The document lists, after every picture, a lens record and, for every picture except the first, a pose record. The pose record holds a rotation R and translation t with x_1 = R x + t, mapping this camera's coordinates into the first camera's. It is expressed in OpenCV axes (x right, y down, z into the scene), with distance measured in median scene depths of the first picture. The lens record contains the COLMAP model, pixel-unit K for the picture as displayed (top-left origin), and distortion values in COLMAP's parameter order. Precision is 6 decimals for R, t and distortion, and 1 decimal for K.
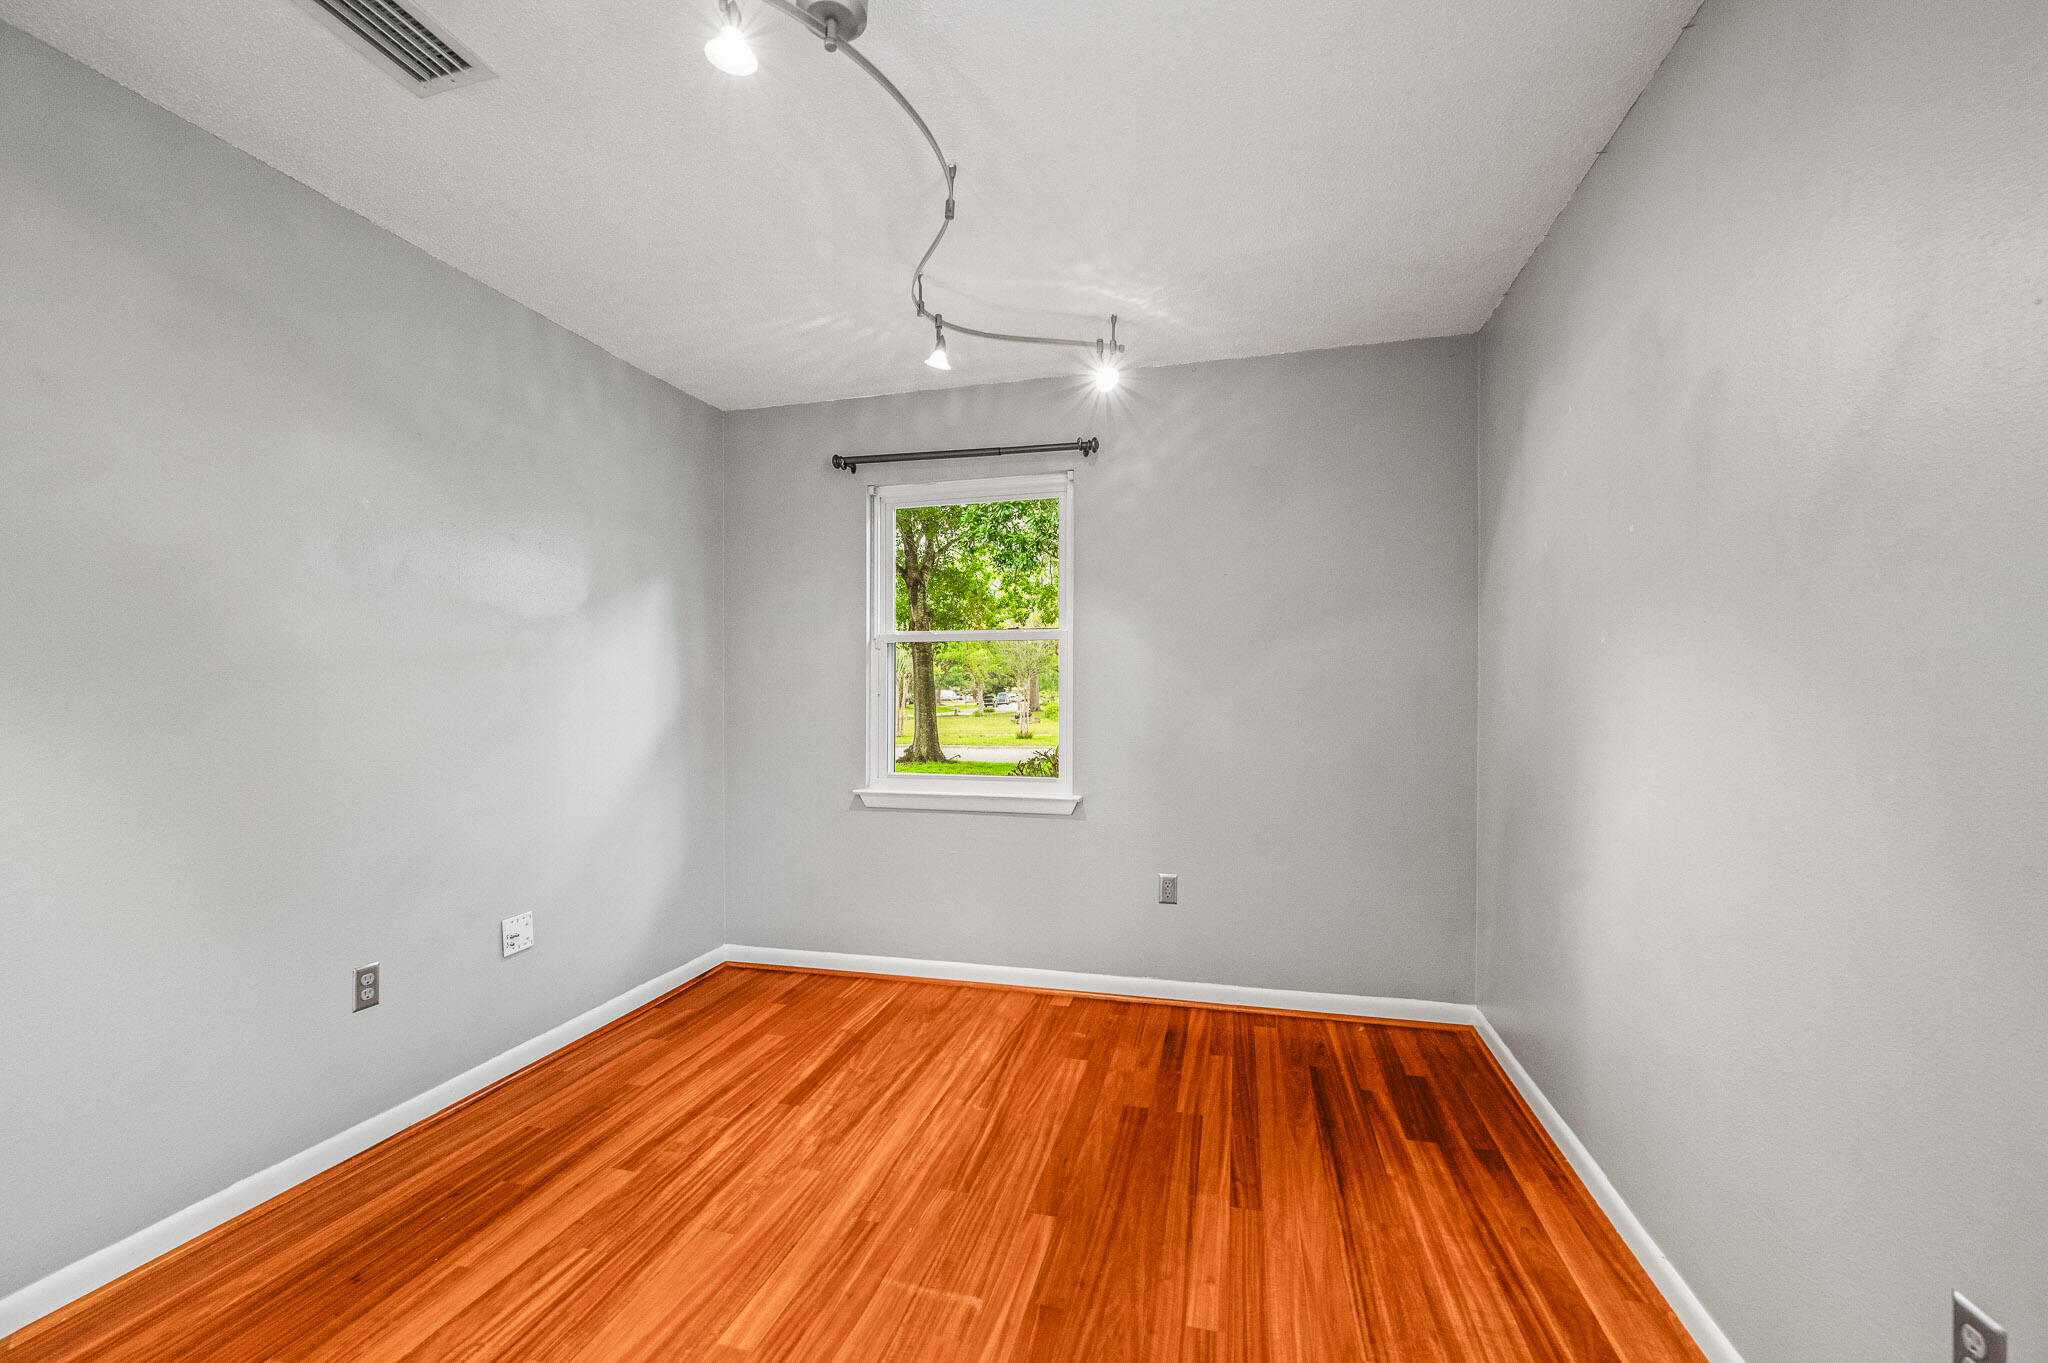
lens RADIAL K [[826.6, 0, 1049.4], [0, 826.6, 706.9], [0, 0, 1]] dist [-0.000377, 0.000464]
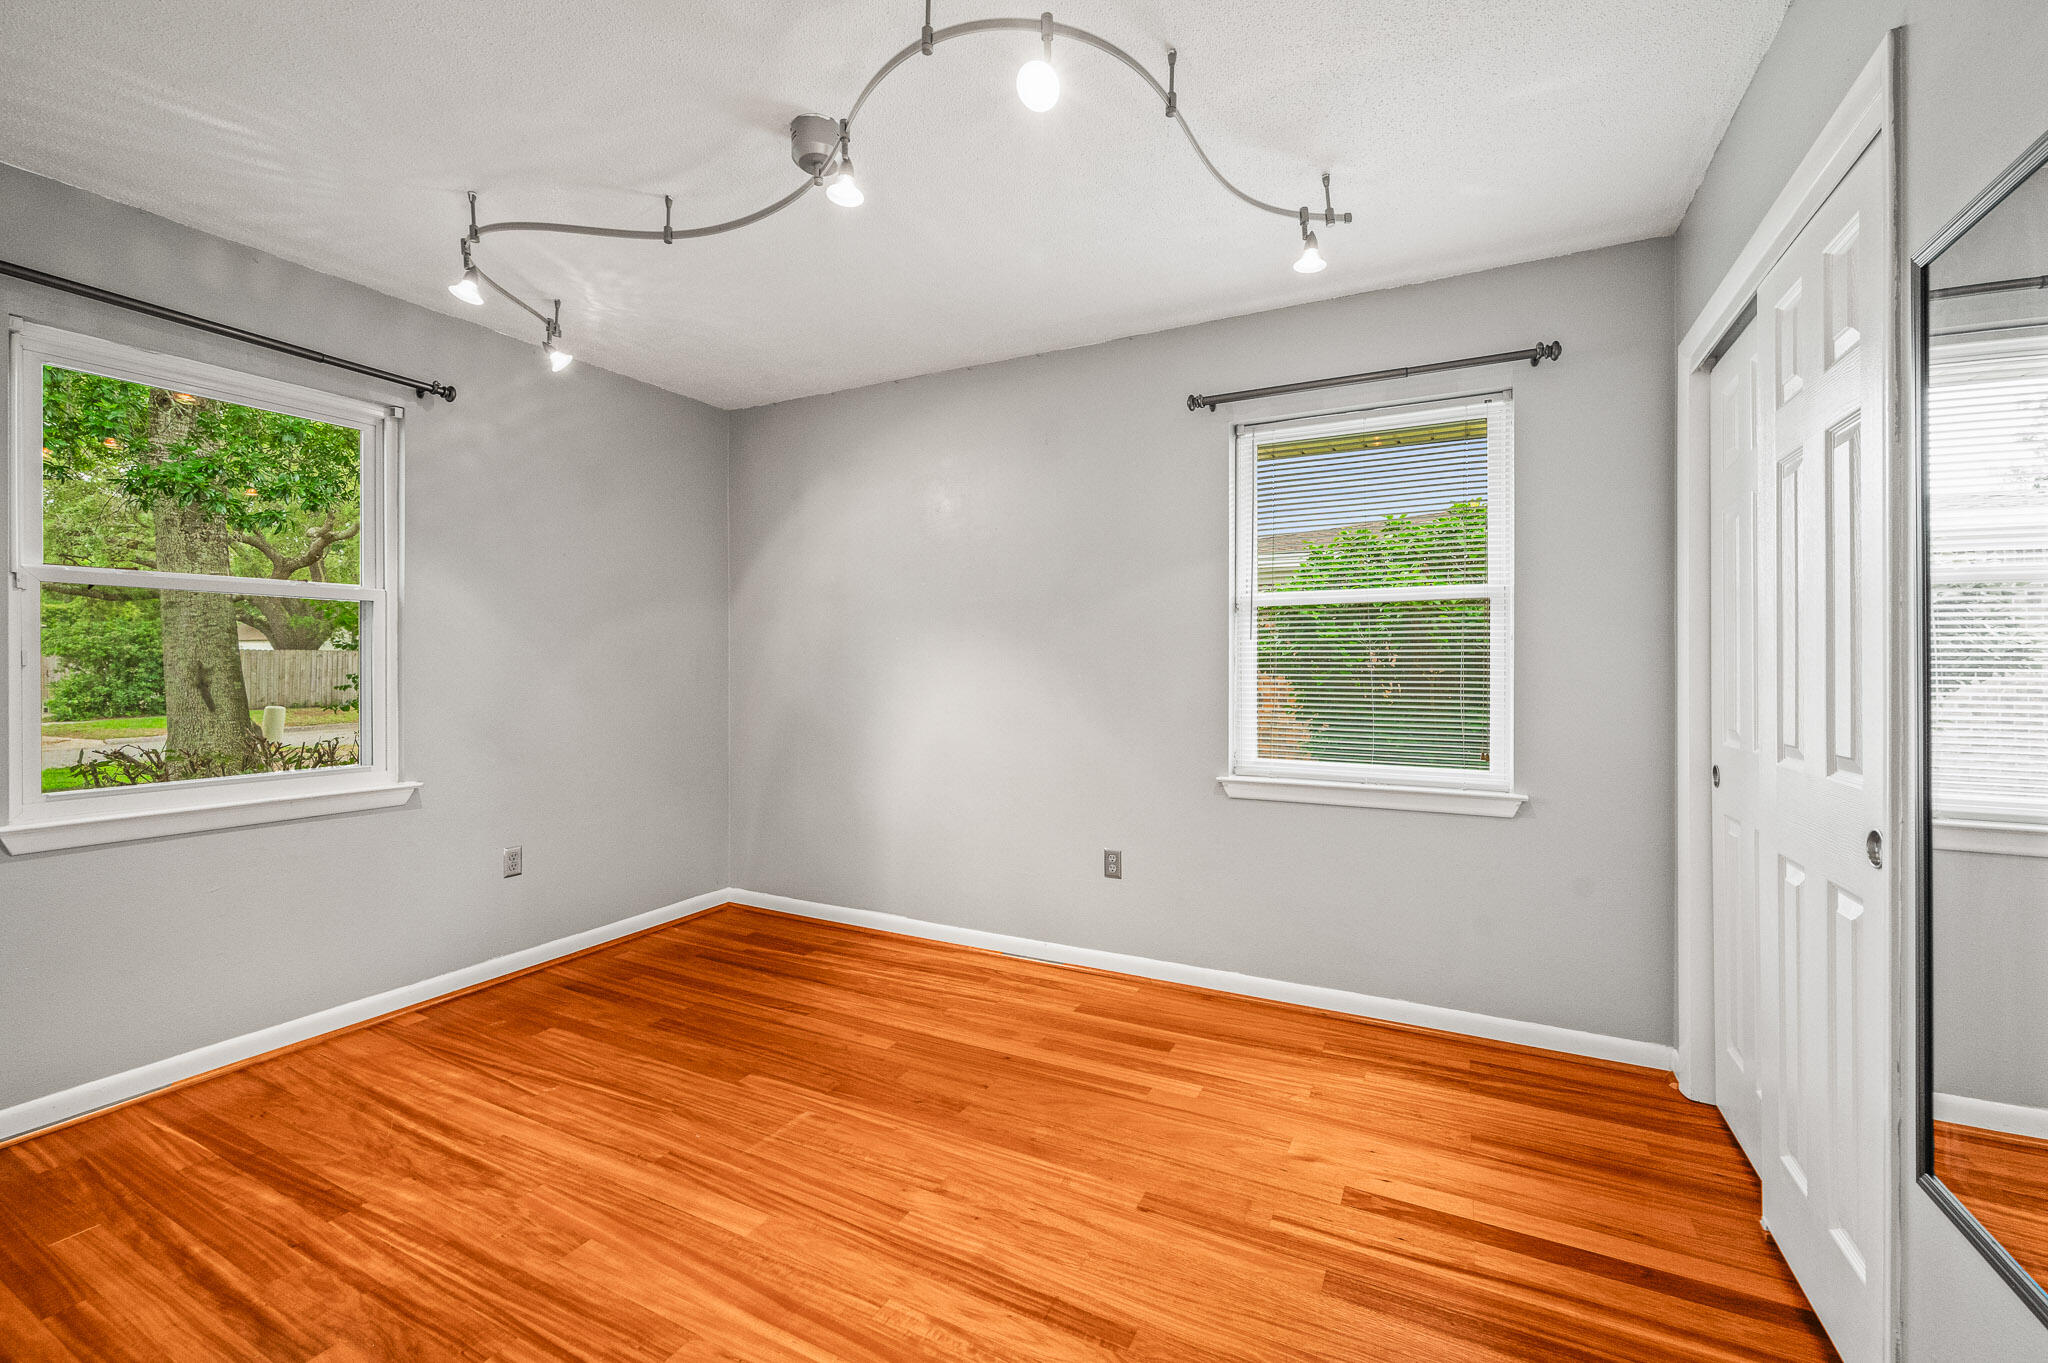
lens RADIAL K [[826.6, 0, 1015.4], [0, 826.6, 673.6], [0, 0, 1]] dist [-0.000377, 0.000464]
pose [[0.240729, -0.008580, 0.970554, -0.789959], [0.015001, 0.999874, 0.005118, -0.002261], [-0.970476, 0.013328, 0.240827, 0.198702]]
